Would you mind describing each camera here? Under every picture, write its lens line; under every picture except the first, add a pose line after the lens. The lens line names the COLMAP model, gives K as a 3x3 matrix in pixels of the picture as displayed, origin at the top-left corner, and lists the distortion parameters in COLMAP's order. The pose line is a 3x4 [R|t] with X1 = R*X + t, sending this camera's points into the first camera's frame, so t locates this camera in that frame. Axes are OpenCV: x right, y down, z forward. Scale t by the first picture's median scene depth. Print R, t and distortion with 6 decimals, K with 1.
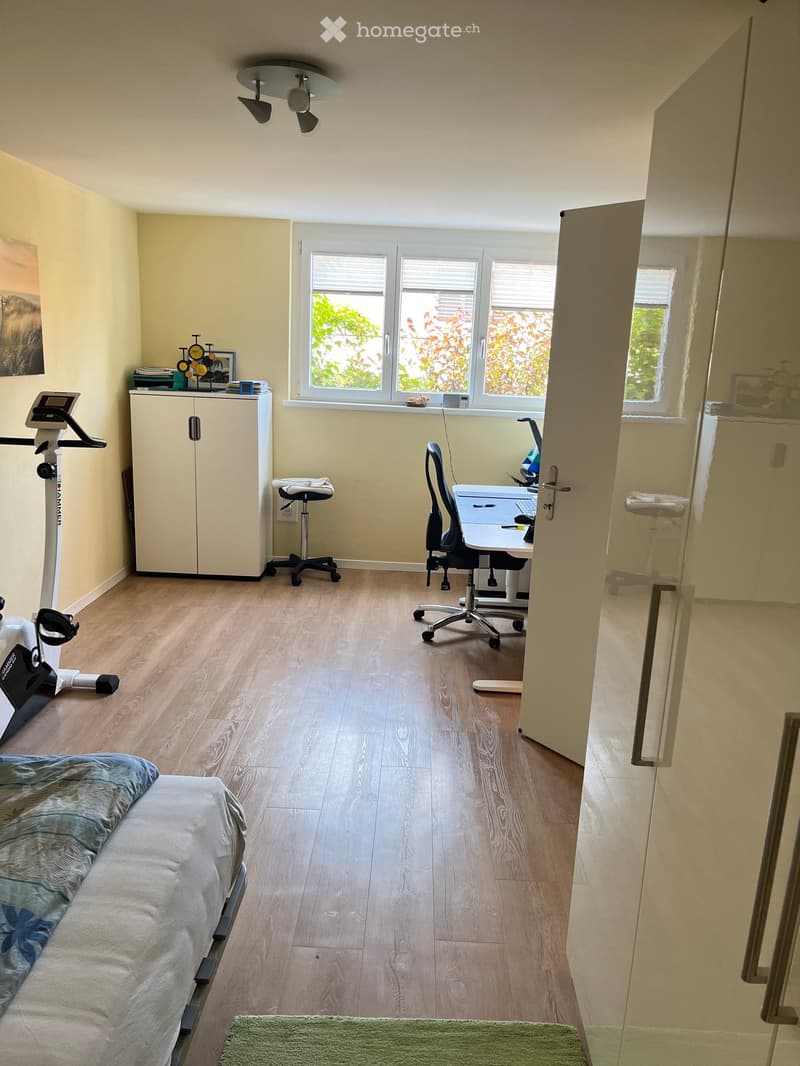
lens RADIAL K [[809.5, 0, 400.0], [0, 809.5, 533.0], [0, 0, 1]] dist [0.047337, -0.003333]
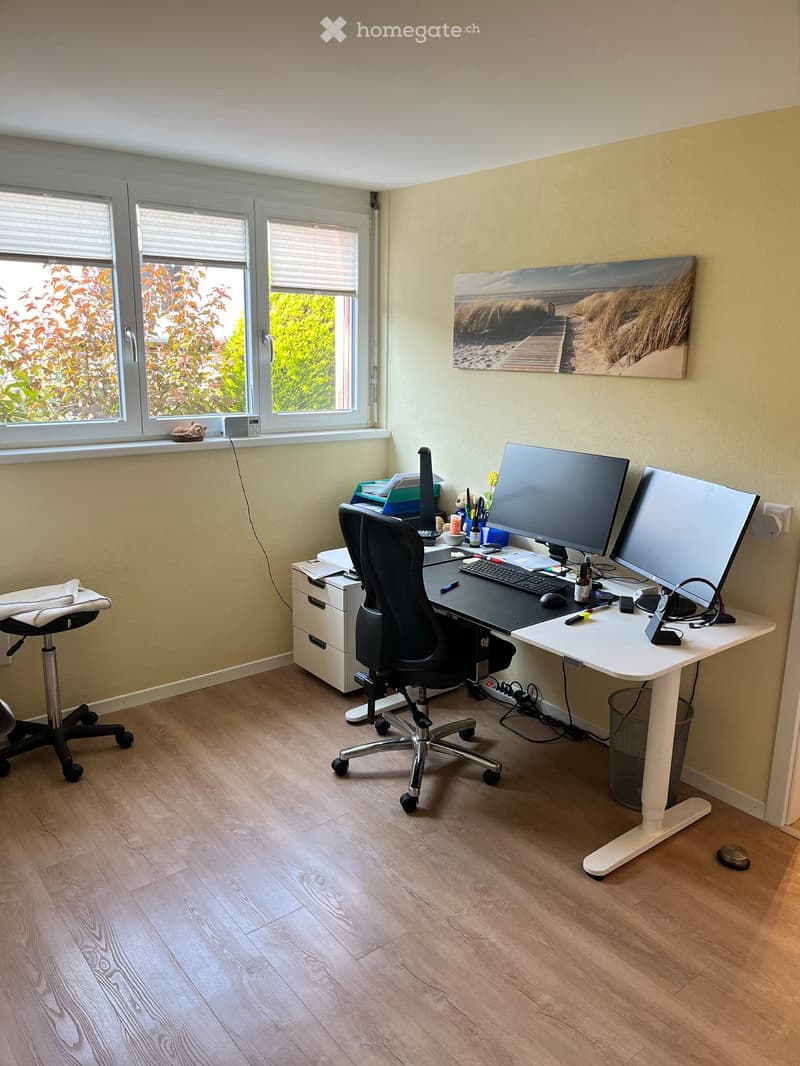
lens RADIAL K [[809.5, 0, 400.0], [0, 809.5, 533.0], [0, 0, 1]] dist [0.047337, -0.003333]
pose [[0.766129, -0.181566, 0.616507, -0.271117], [0.163972, 0.982739, 0.085657, -0.114536], [-0.621418, 0.035466, 0.782676, 0.398781]]
